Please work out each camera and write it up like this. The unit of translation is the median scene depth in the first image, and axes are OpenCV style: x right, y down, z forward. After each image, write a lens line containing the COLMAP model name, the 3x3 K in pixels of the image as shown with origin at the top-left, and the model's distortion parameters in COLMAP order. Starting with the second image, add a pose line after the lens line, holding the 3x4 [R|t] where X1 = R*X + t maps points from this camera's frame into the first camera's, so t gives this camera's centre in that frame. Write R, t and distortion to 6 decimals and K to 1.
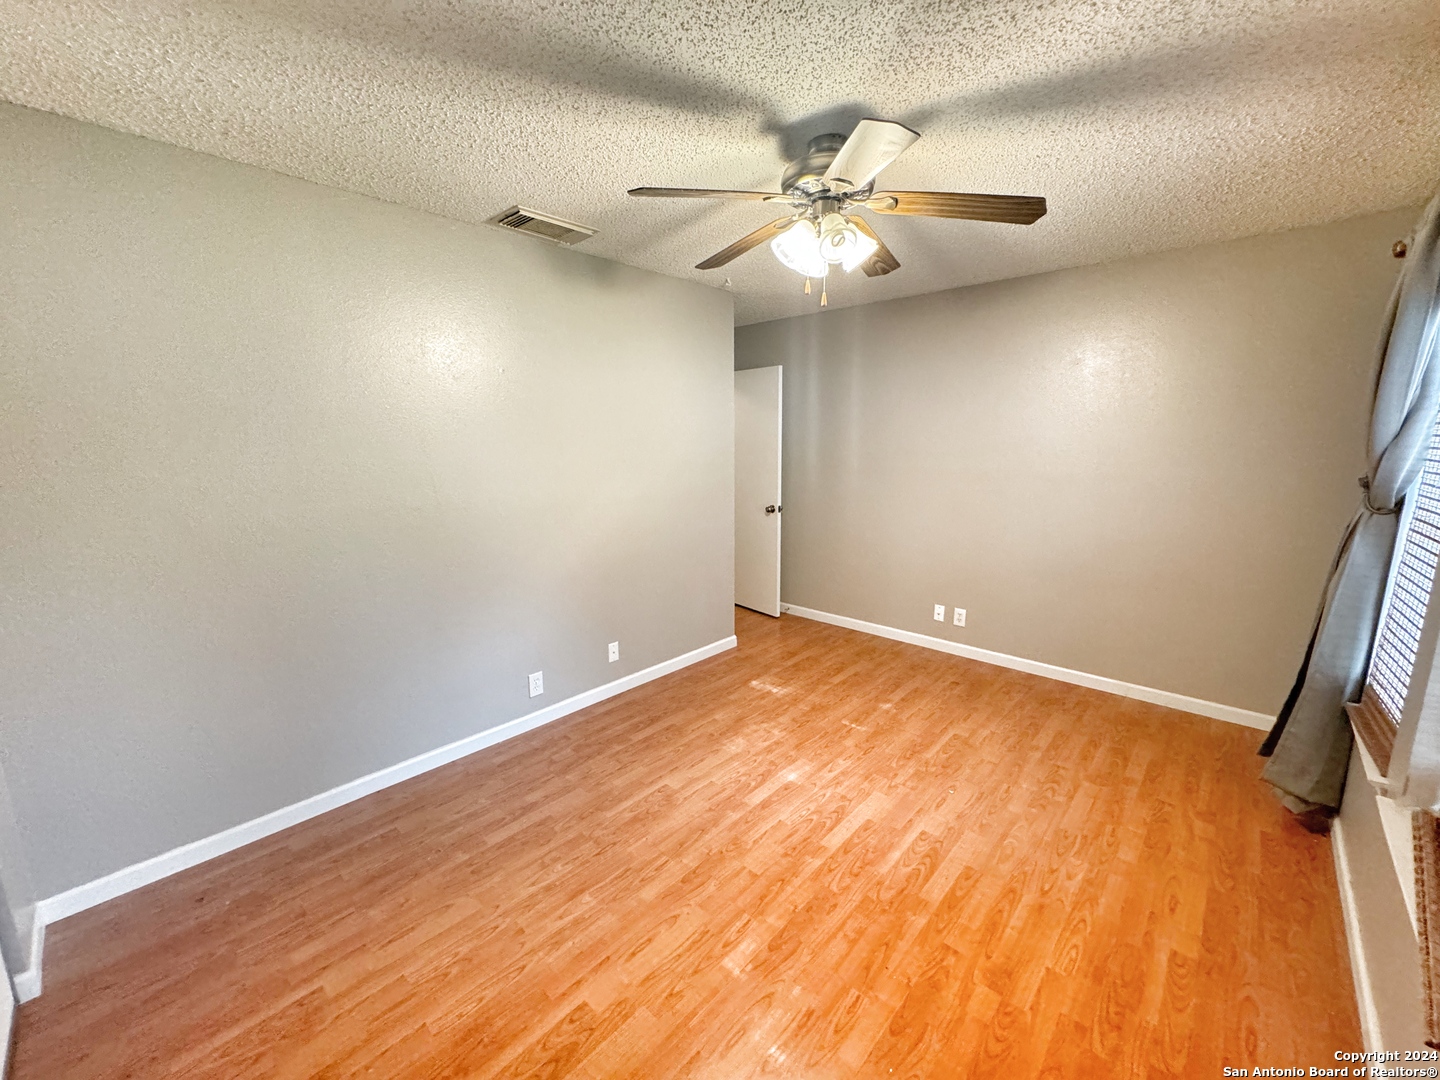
lens RADIAL K [[573.6, 0, 720.6], [0, 573.6, 541.4], [0, 0, 1]] dist [-0.000448, 0.000356]
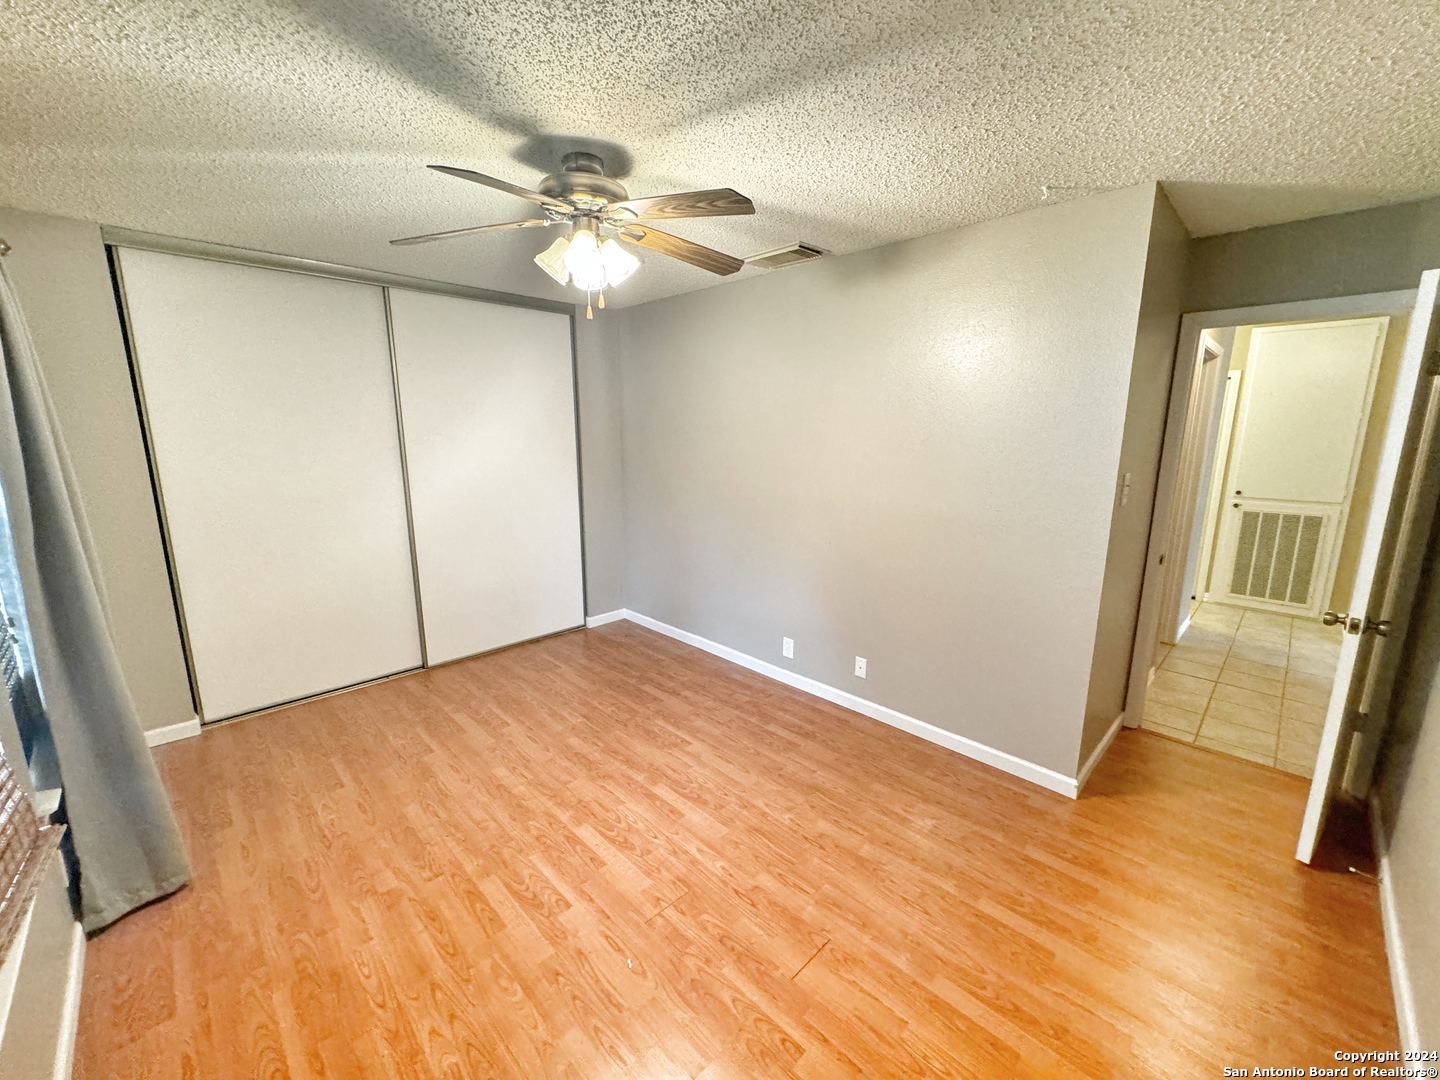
lens RADIAL K [[573.6, 0, 711.3], [0, 573.6, 538.5], [0, 0, 1]] dist [-0.000448, 0.000356]
pose [[-0.048396, 0.196682, -0.979272, 1.075351], [-0.184868, 0.961718, 0.202293, -0.236815], [0.981571, 0.190826, -0.010183, 1.109138]]
